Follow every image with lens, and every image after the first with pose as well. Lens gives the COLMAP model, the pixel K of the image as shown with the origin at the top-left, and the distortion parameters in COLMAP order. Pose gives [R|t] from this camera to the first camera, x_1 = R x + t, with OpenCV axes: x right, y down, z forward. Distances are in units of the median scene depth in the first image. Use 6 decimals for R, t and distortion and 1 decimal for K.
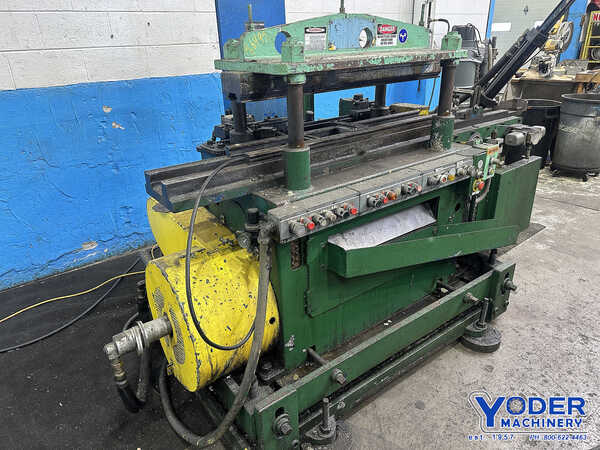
lens RADIAL K [[422.3, 0, 300.0], [0, 422.3, 225.0], [0, 0, 1]] dist [-0.002343, -0.007308]
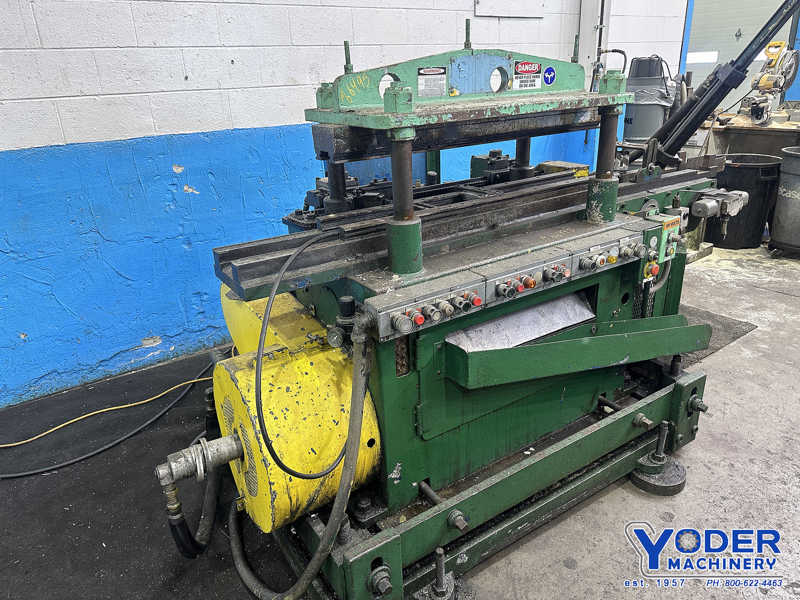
lens RADIAL K [[565.5, 0, 404.0], [0, 565.5, 295.4], [0, 0, 1]] dist [-0.004127, -0.006577]
pose [[0.998353, 0.011828, -0.056132, 0.042333], [-0.014201, 0.999014, -0.042063, 0.000580], [0.055579, 0.042791, 0.997537, -0.031092]]
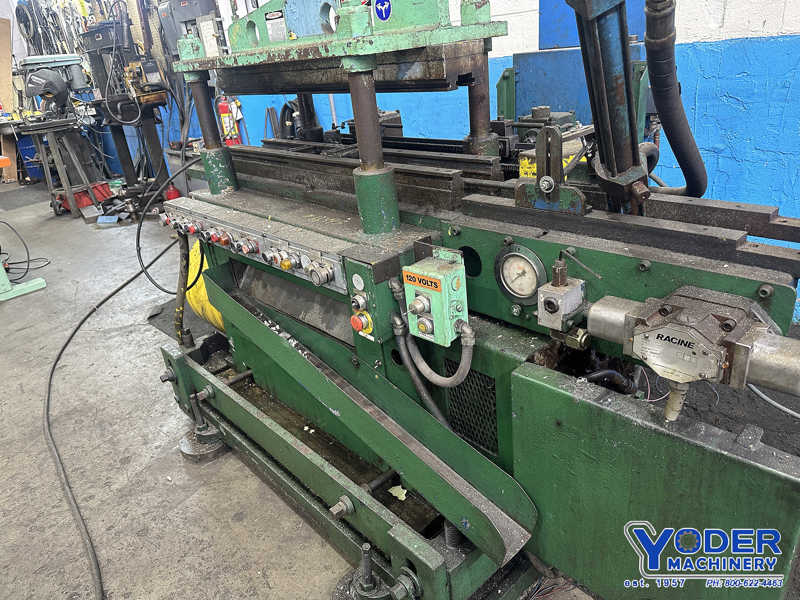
lens RADIAL K [[565.5, 0, 404.0], [0, 565.5, 295.4], [0, 0, 1]] dist [-0.004127, -0.006577]
pose [[0.117651, 0.429604, -0.895320, 1.094725], [-0.308578, 0.872766, 0.378233, -0.419937], [0.943895, 0.231776, 0.235248, 0.967296]]
